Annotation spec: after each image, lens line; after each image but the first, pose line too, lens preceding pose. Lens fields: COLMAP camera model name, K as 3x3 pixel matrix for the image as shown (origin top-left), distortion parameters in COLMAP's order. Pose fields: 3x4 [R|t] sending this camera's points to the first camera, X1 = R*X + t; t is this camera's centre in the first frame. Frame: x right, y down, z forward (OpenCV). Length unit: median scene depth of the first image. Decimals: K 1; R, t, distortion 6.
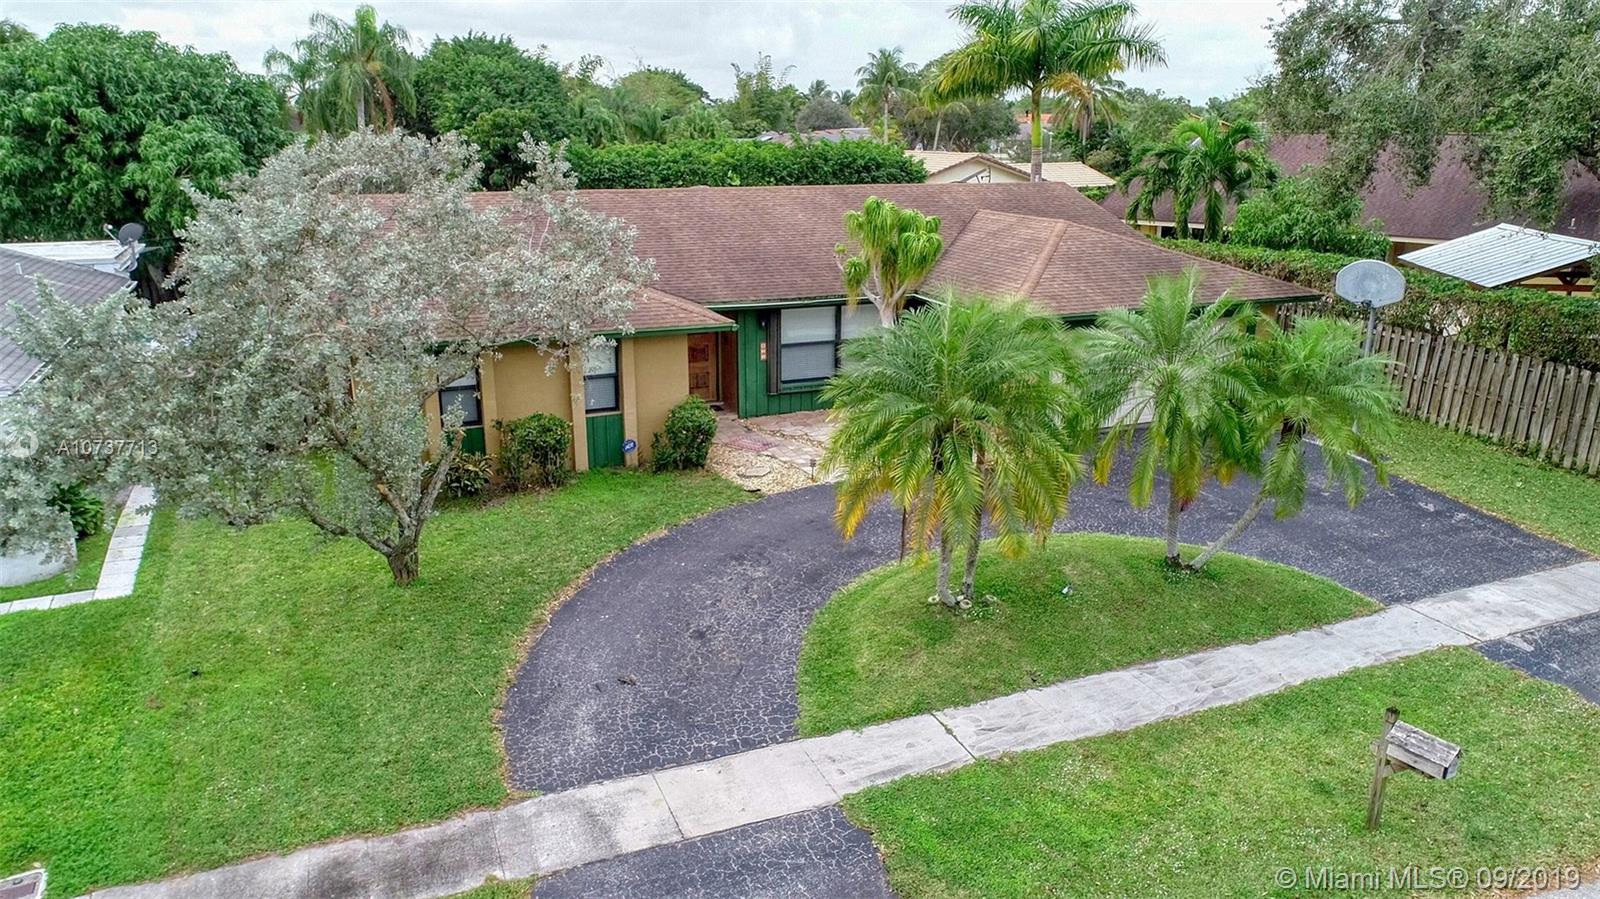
lens RADIAL K [[1112.4, 0, 798.8], [0, 1112.4, 459.9], [0, 0, 1]] dist [-0.005473, -0.004591]
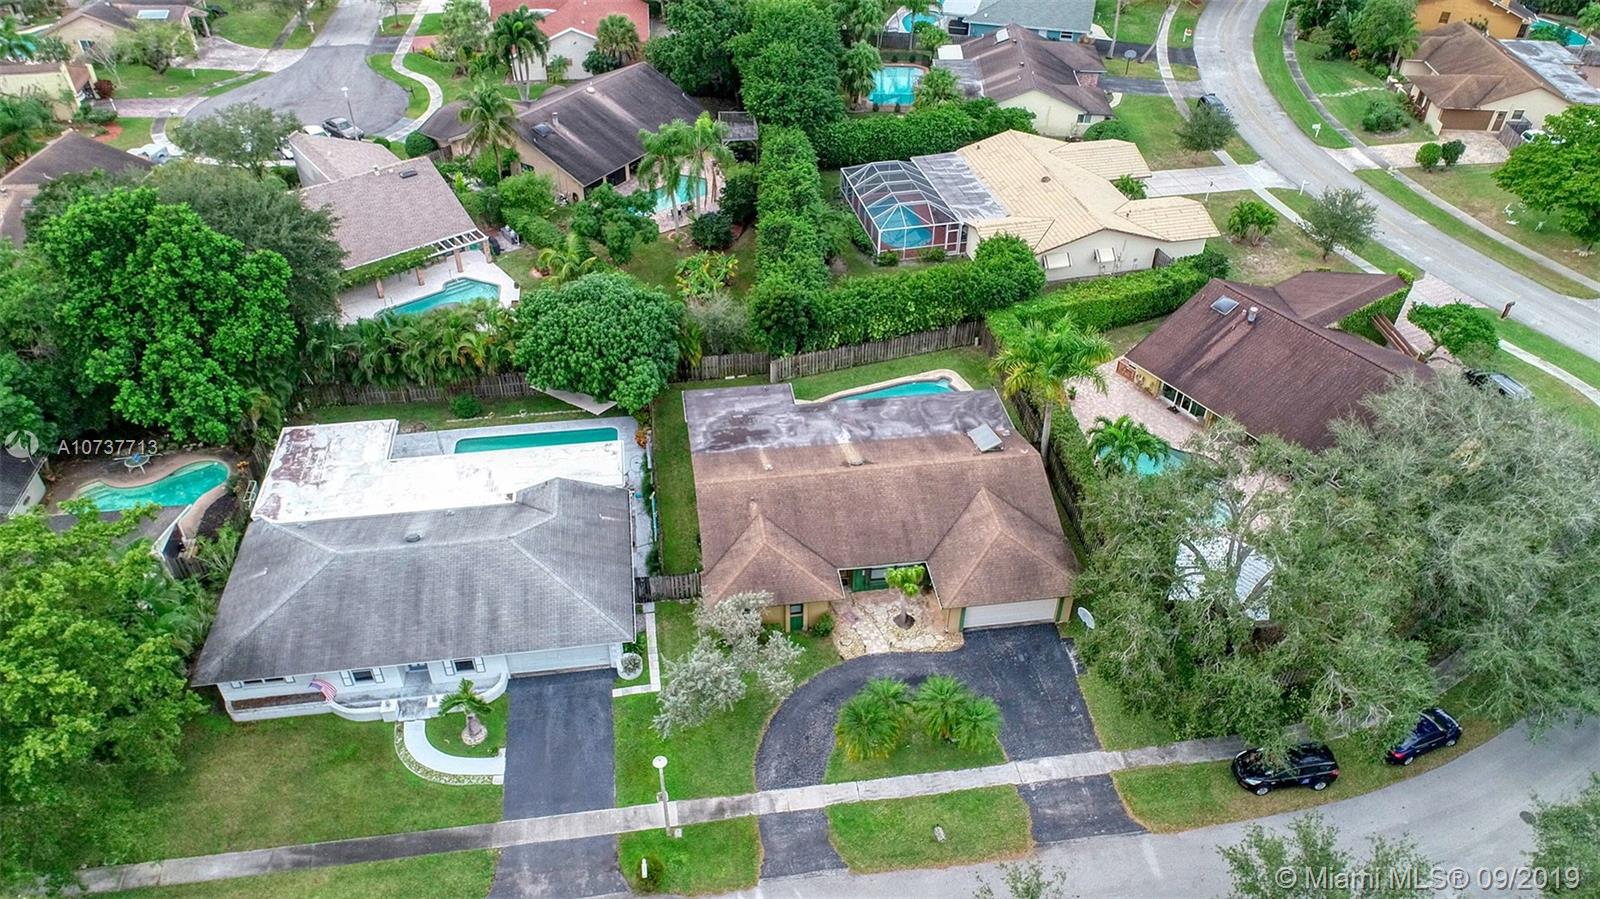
lens RADIAL K [[1112.4, 0, 796.2], [0, 1112.4, 449.6], [0, 0, 1]] dist [-0.005473, -0.004591]
pose [[0.966865, 0.163139, -0.196359, 0.501637], [-0.083978, 0.929614, 0.358839, -2.315416], [0.241079, -0.330459, 0.912512, -2.334621]]
